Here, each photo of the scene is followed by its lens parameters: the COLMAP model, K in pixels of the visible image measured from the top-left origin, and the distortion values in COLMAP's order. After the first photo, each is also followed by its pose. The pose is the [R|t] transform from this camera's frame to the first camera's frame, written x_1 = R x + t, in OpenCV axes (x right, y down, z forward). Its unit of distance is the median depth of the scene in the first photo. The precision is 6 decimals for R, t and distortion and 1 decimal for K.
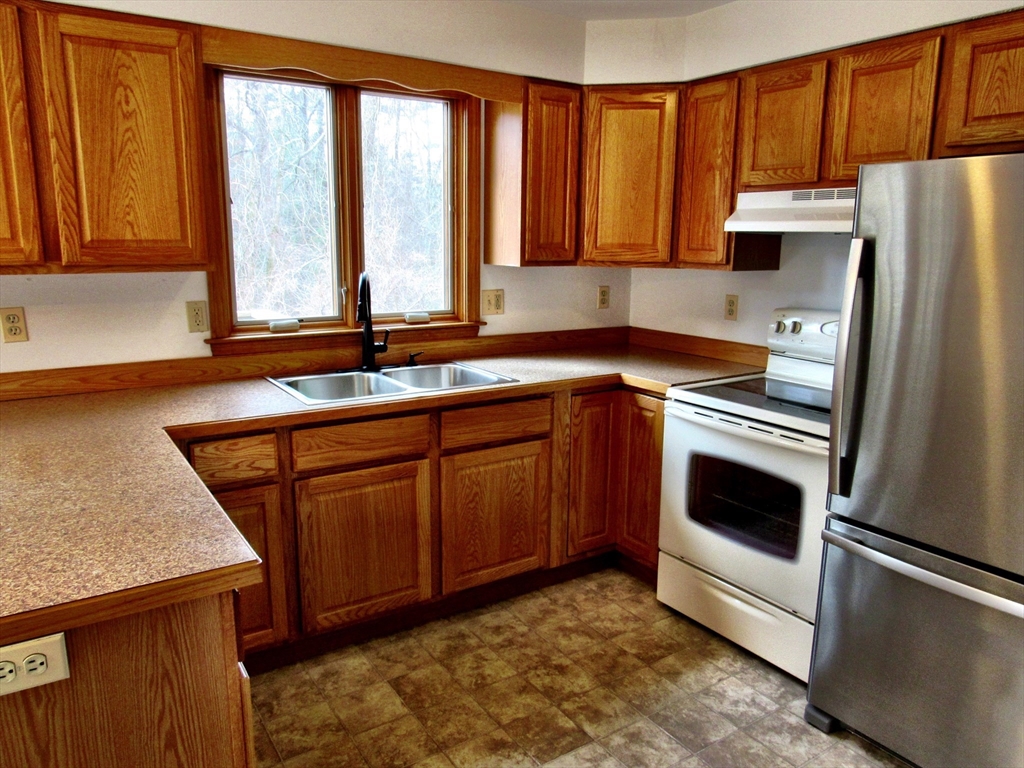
lens RADIAL K [[732.7, 0, 515.2], [0, 732.7, 382.4], [0, 0, 1]] dist [-0.032324, 0.012721]
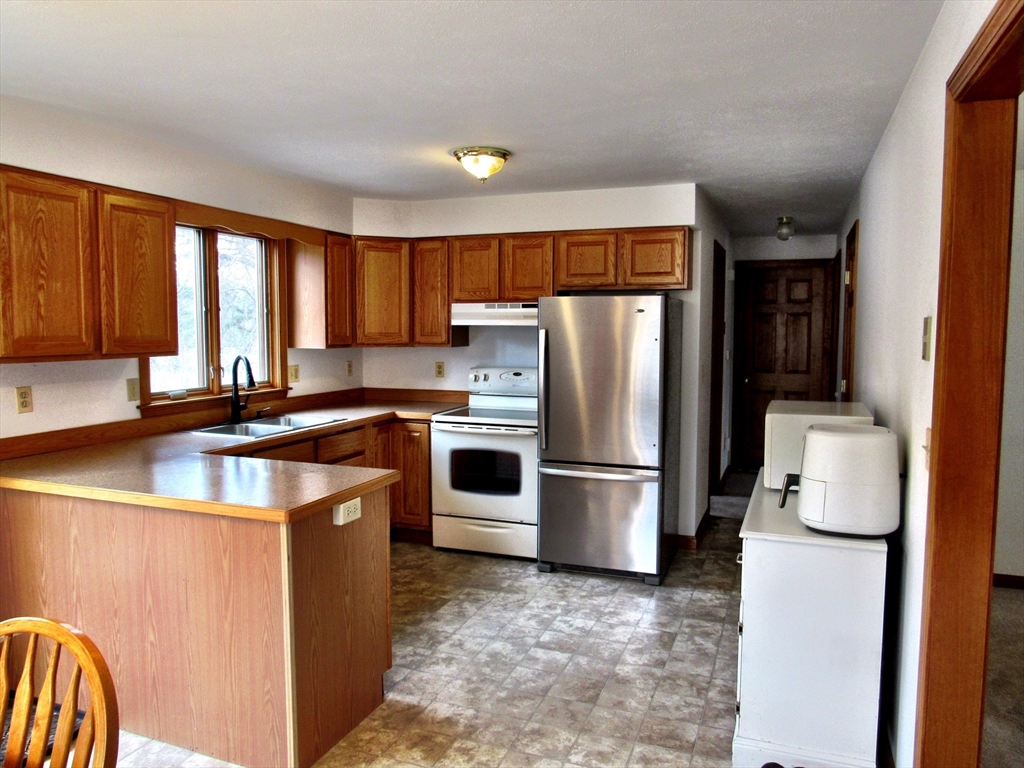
lens RADIAL K [[732.7, 0, 511.8], [0, 732.7, 383.5], [0, 0, 1]] dist [-0.032324, 0.012721]
pose [[0.816799, -0.055761, 0.574222, -0.574623], [0.119723, 0.990034, -0.074160, 0.077313], [-0.564363, 0.129321, 0.815334, -0.477927]]
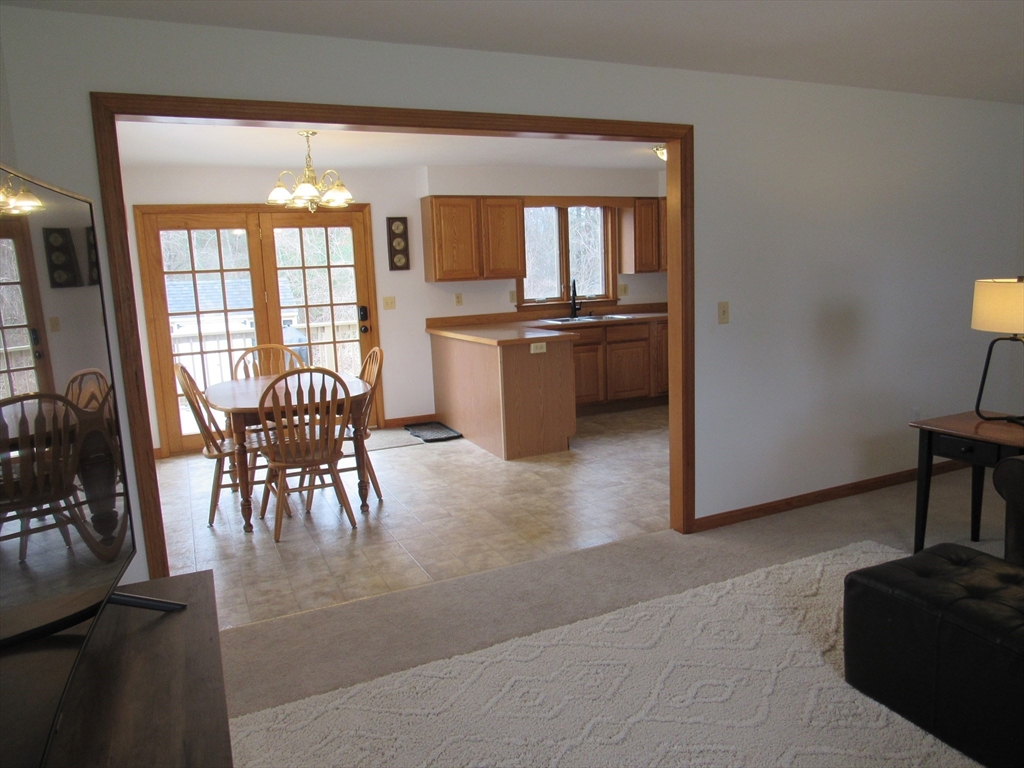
lens RADIAL K [[732.7, 0, 508.7], [0, 732.7, 382.5], [0, 0, 1]] dist [-0.032324, 0.012721]
pose [[0.986311, -0.027403, -0.162604, -0.020706], [0.020584, 0.998842, -0.043476, 0.304873], [0.163608, 0.039534, 0.985733, -1.469605]]
